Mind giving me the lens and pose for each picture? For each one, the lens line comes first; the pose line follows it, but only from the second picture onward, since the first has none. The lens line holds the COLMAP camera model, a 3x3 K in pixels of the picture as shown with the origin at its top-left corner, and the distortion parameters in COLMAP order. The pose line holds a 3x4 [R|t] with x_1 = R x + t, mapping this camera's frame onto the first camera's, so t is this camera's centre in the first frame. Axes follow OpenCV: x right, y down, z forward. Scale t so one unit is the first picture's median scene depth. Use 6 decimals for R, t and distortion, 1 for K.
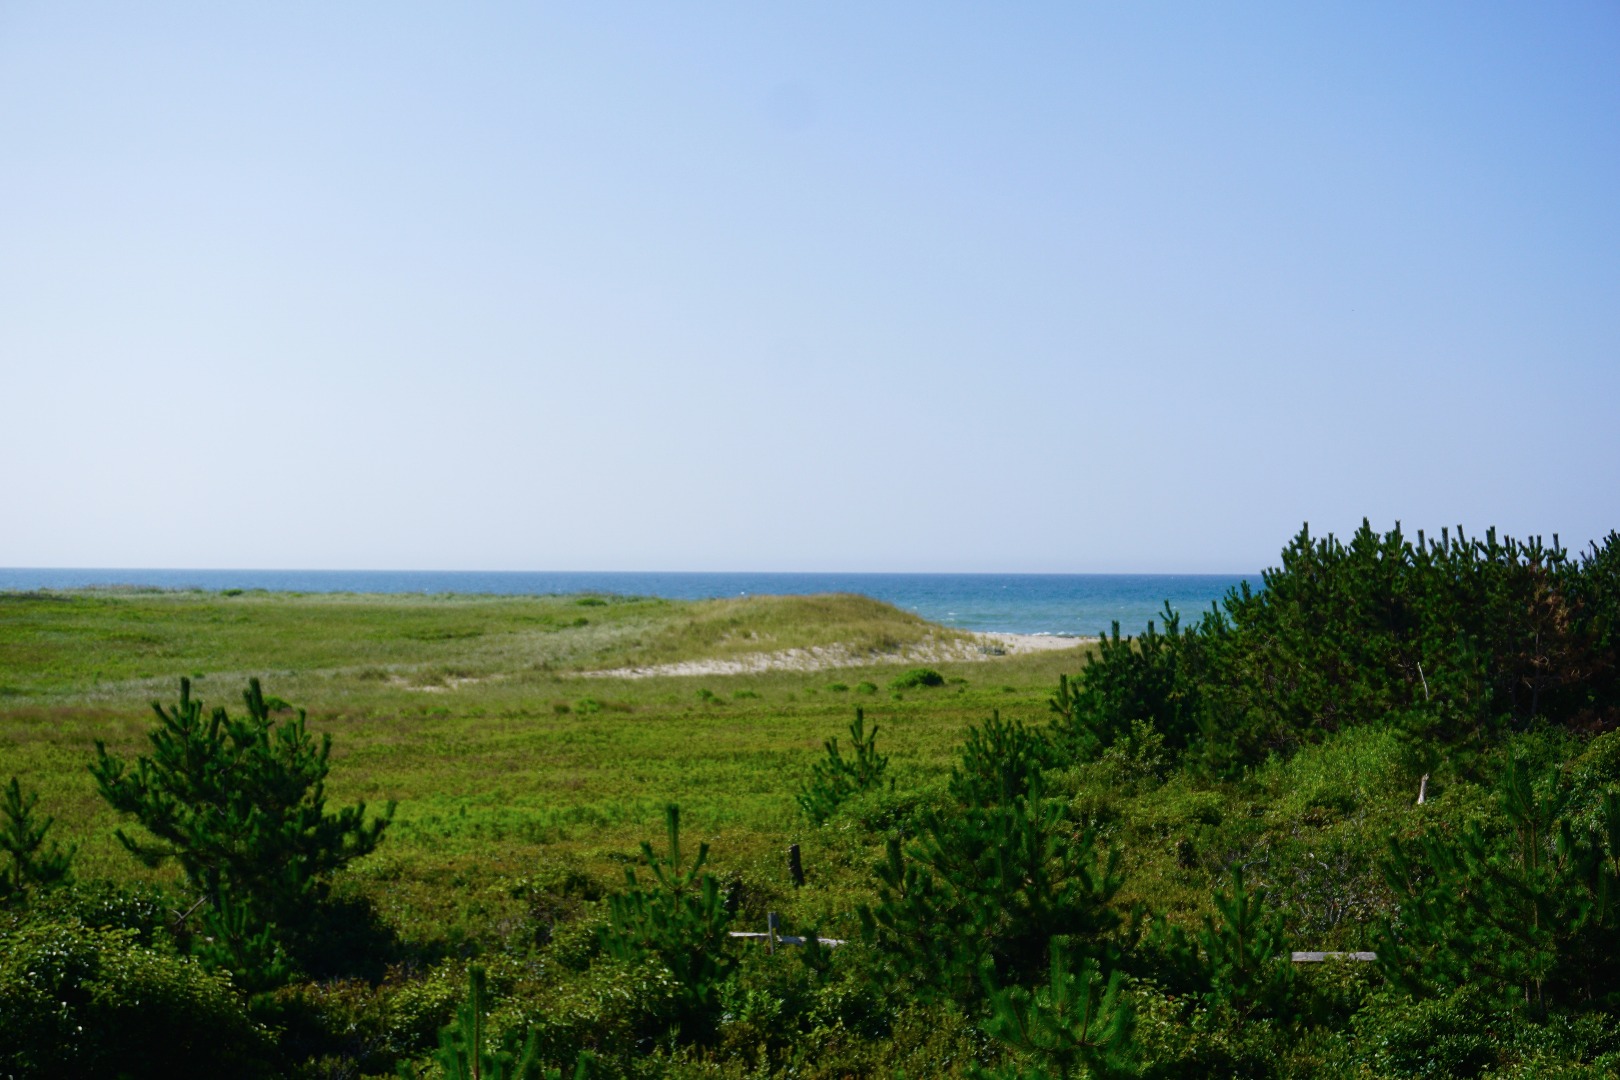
lens RADIAL K [[2126.1, 0, 812.5], [0, 2126.1, 543.8], [0, 0, 1]] dist [-0.018383, 0.000000]
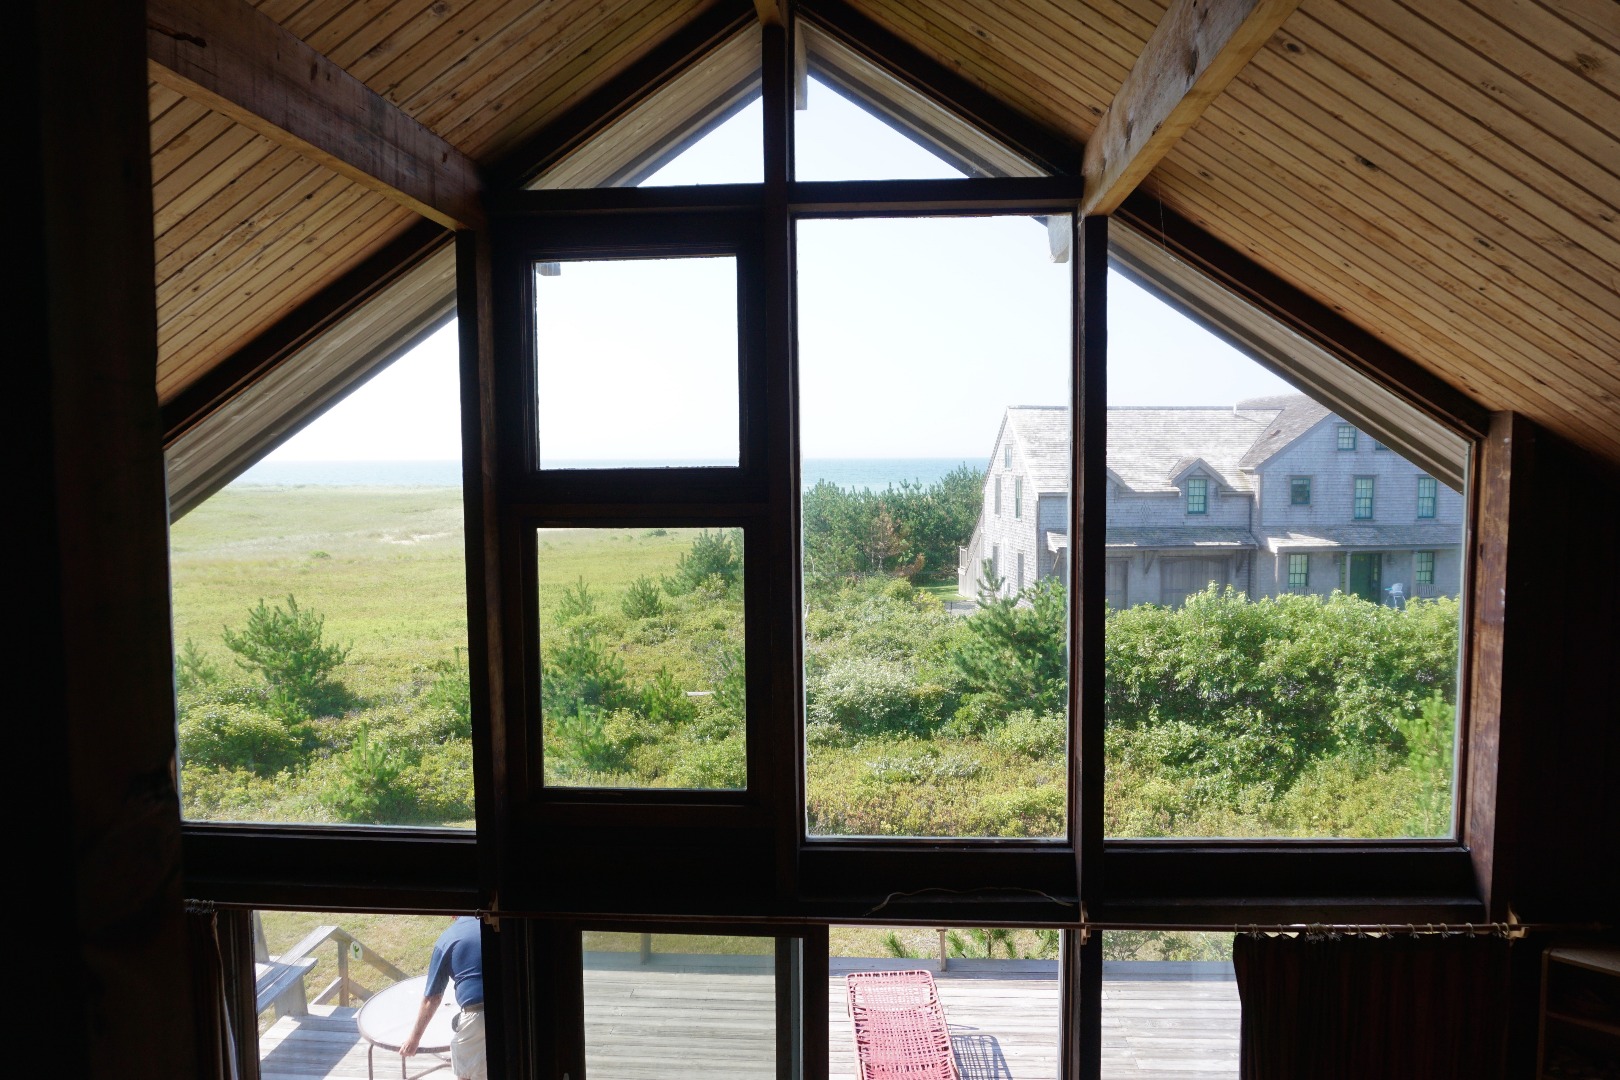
lens RADIAL K [[1118.1, 0, 803.6], [0, 1118.1, 534.7], [0, 0, 1]] dist [-0.026396, 0.000838]
pose [[0.987993, -0.017557, 0.153497, 0.075634], [0.004602, 0.996425, 0.084355, -0.066063], [-0.154430, -0.082636, 0.984542, -0.210552]]
